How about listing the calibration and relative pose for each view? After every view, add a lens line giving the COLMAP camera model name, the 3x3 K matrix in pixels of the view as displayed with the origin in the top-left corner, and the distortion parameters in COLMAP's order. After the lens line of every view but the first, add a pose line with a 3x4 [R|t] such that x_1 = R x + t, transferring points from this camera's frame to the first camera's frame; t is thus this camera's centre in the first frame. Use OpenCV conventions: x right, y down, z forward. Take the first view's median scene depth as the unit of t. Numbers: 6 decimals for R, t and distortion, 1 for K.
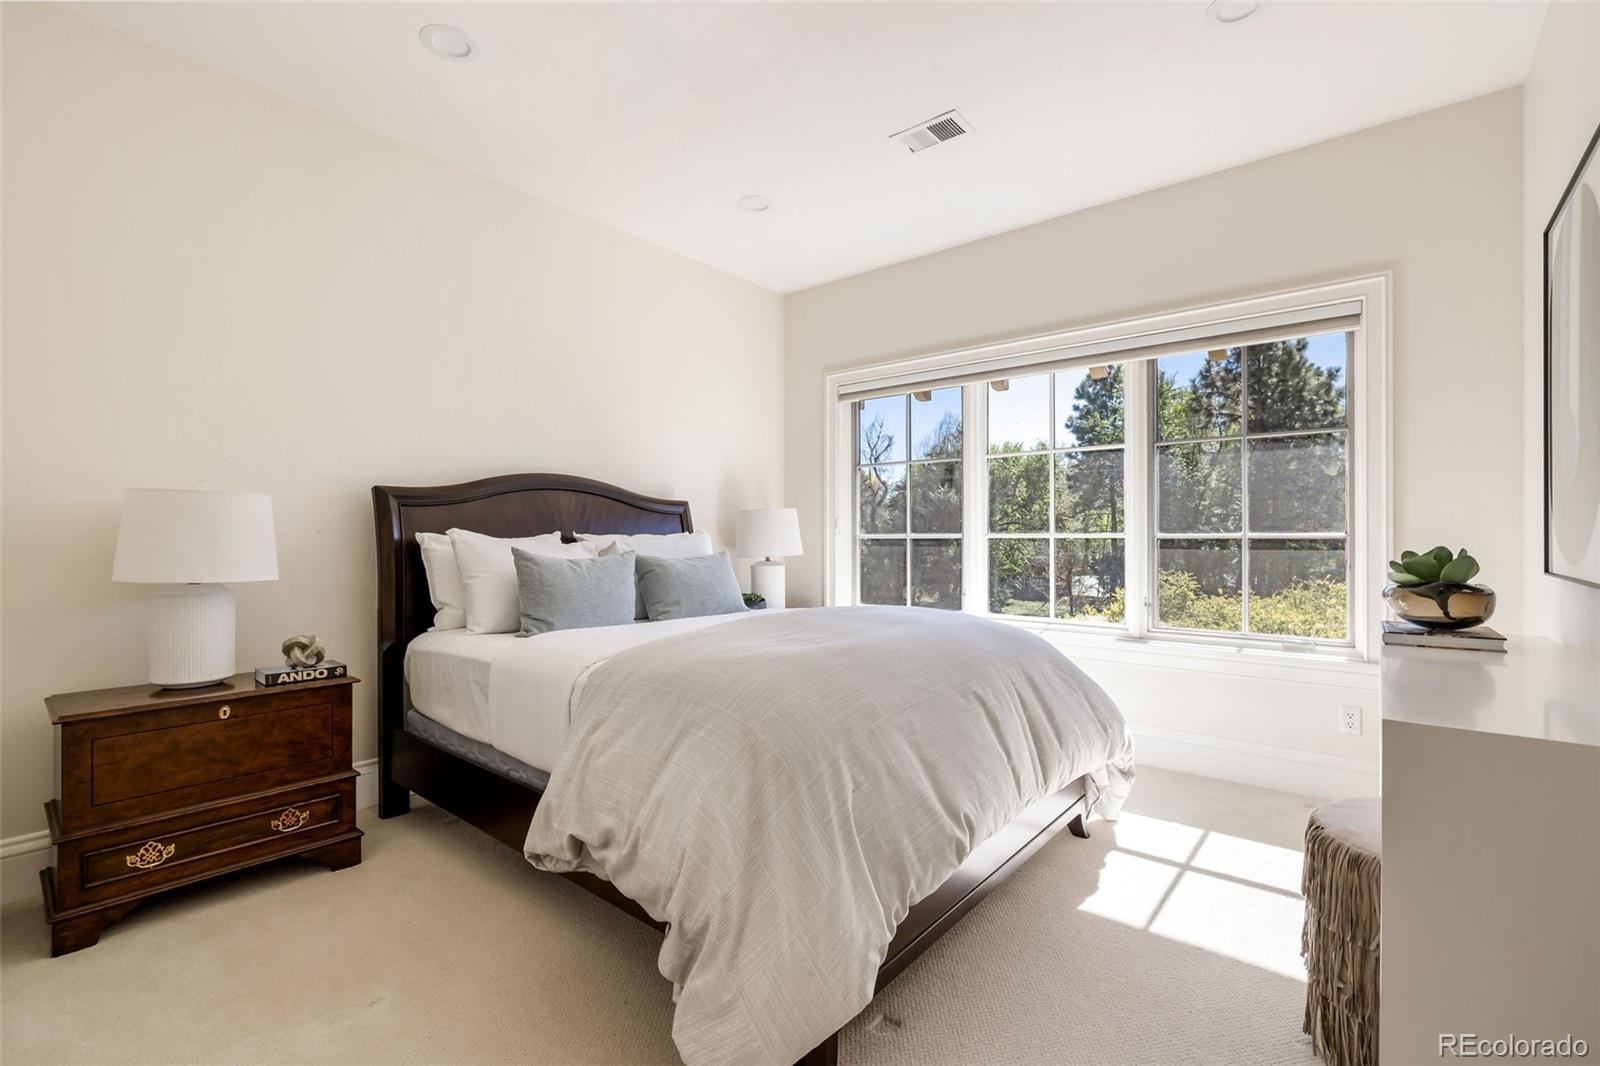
lens RADIAL K [[712.2, 0, 795.3], [0, 712.2, 532.8], [0, 0, 1]] dist [-0.000836, -0.000067]
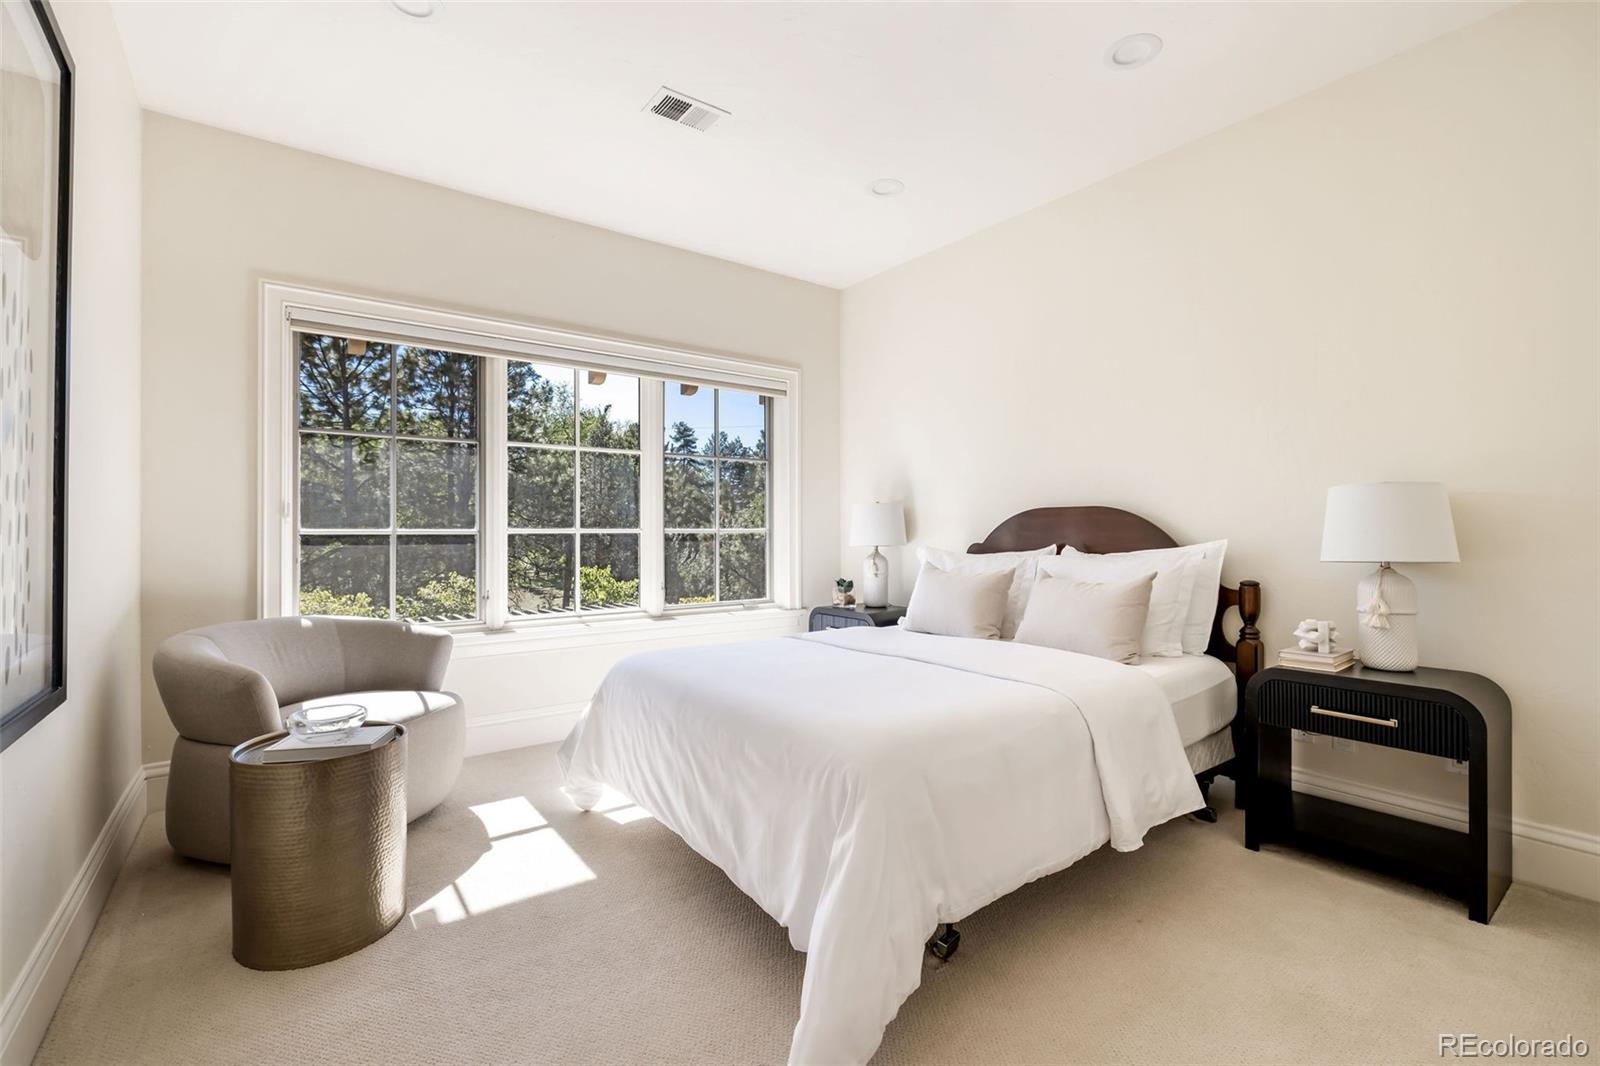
lens RADIAL K [[712.2, 0, 795.7], [0, 712.2, 533.2], [0, 0, 1]] dist [-0.000836, -0.000067]
pose [[0.237041, -0.002339, 0.971497, -0.484608], [-0.003541, 0.999988, 0.003271, 0.002107], [-0.971493, -0.004215, 0.237030, 0.387461]]
